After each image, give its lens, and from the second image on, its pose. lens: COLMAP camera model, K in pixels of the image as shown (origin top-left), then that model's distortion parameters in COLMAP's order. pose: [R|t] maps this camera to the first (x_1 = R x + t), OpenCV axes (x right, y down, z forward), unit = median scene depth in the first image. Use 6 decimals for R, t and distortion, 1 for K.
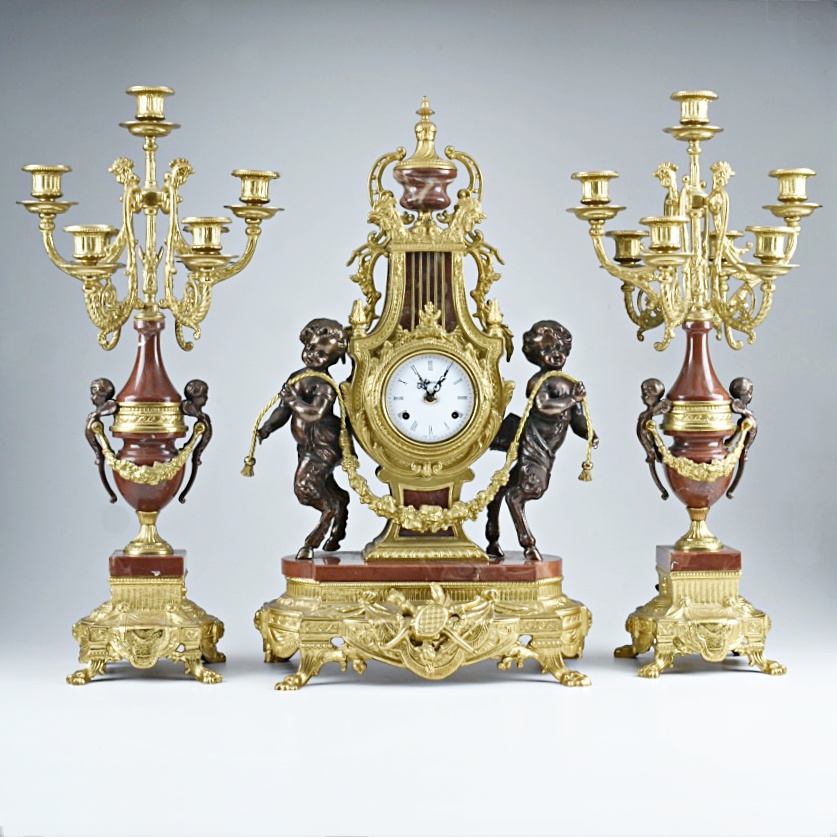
lens RADIAL K [[2269.2, 0, 418.5], [0, 2269.2, 418.5], [0, 0, 1]] dist [0.056871, 0.162566]
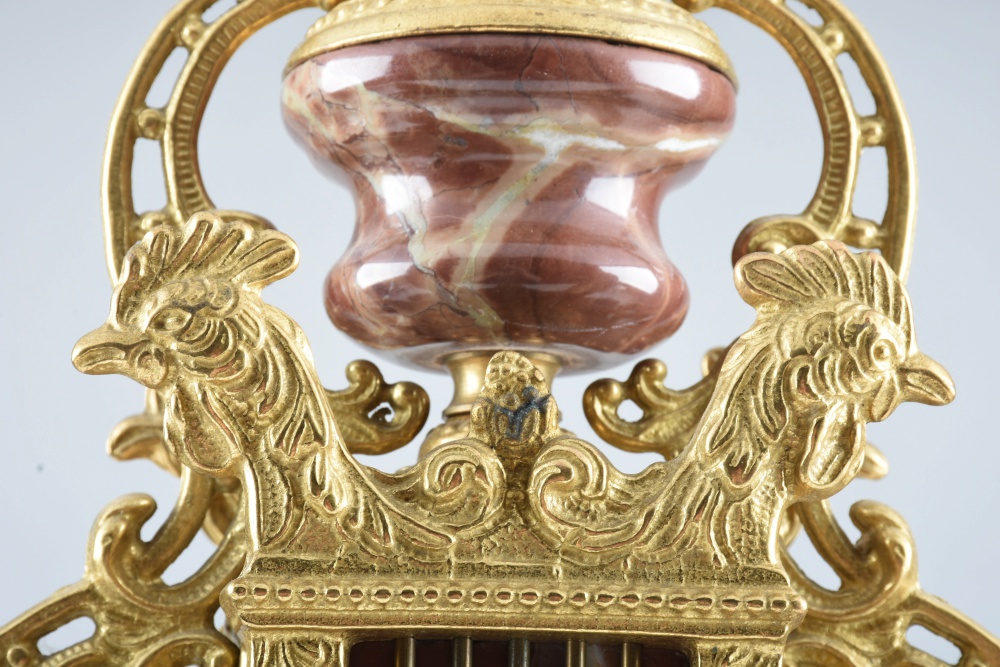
lens RADIAL K [[3996.9, 0, 500.0], [0, 3996.9, 333.5], [0, 0, 1]] dist [0.113848, 0.663867]
pose [[0.999758, 0.019790, -0.009651, 0.005129], [-0.021340, 0.978848, -0.203472, -0.042906], [0.005420, 0.203628, 0.979033, 0.763807]]
